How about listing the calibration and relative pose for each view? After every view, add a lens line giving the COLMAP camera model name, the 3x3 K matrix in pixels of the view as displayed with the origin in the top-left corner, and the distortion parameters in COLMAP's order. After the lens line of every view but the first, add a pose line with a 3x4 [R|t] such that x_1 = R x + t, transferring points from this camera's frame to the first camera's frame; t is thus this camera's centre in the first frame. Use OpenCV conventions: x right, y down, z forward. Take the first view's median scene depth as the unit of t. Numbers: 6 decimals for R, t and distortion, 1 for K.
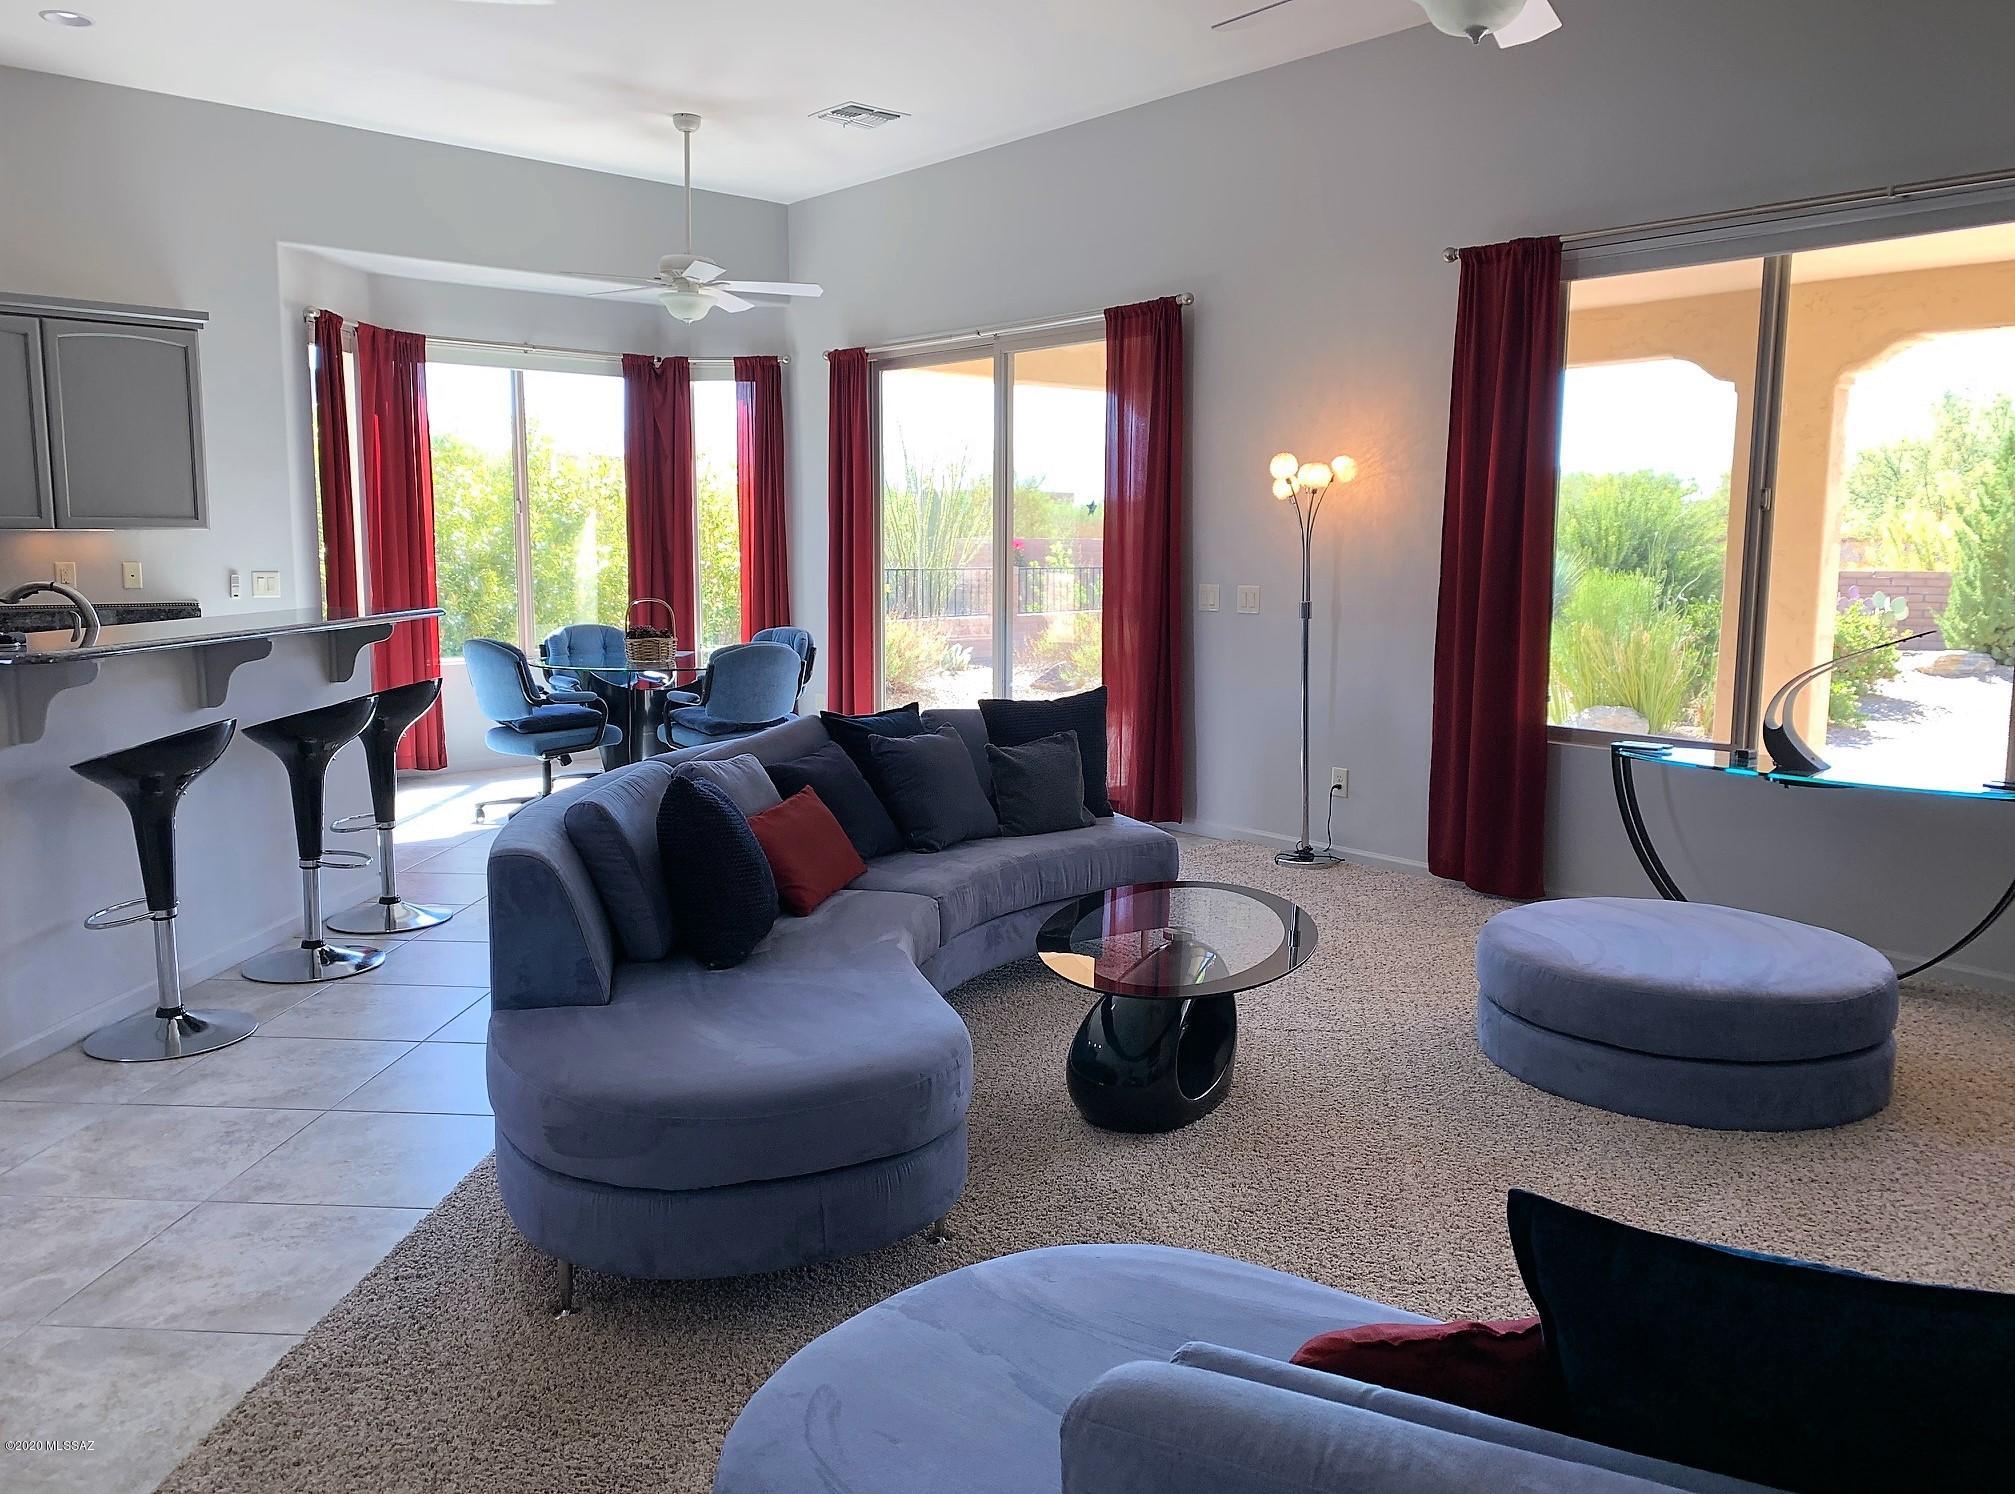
lens RADIAL K [[1538.6, 0, 1007.5], [0, 1538.6, 747.0], [0, 0, 1]] dist [-0.001270, 0.006859]
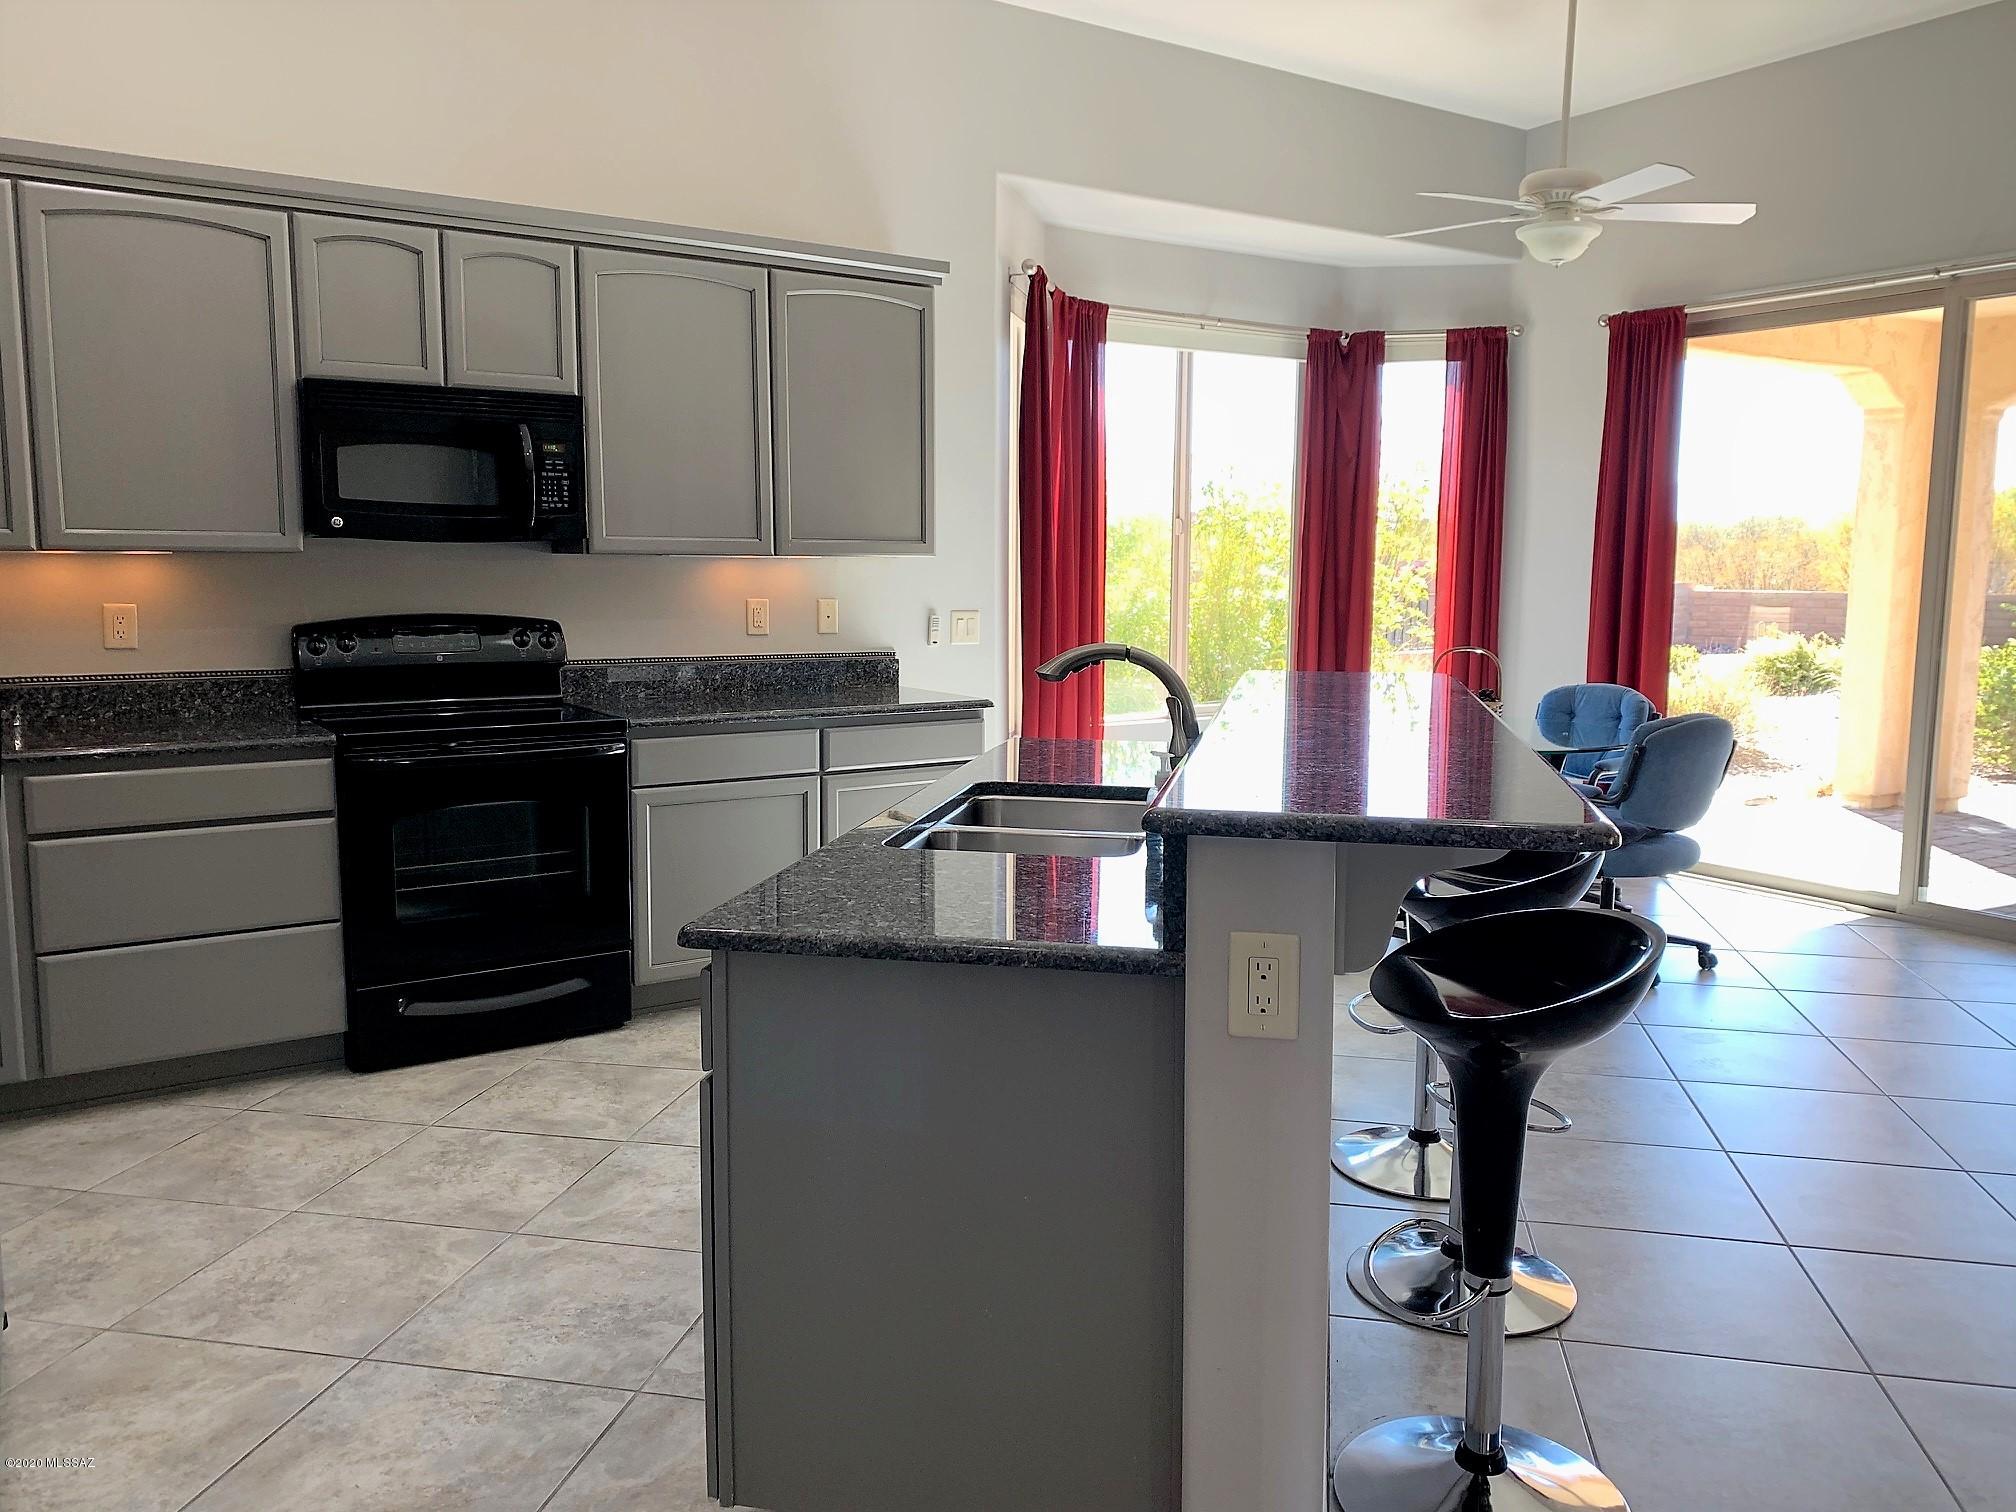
lens RADIAL K [[1559.5, 0, 1008.0], [0, 1559.5, 713.8], [0, 0, 1]] dist [0.016392, 0.002500]
pose [[0.993184, 0.005444, -0.116429, -0.320561], [-0.009914, 0.999235, -0.037841, -0.030813], [0.116134, 0.038737, 0.992478, 0.215419]]
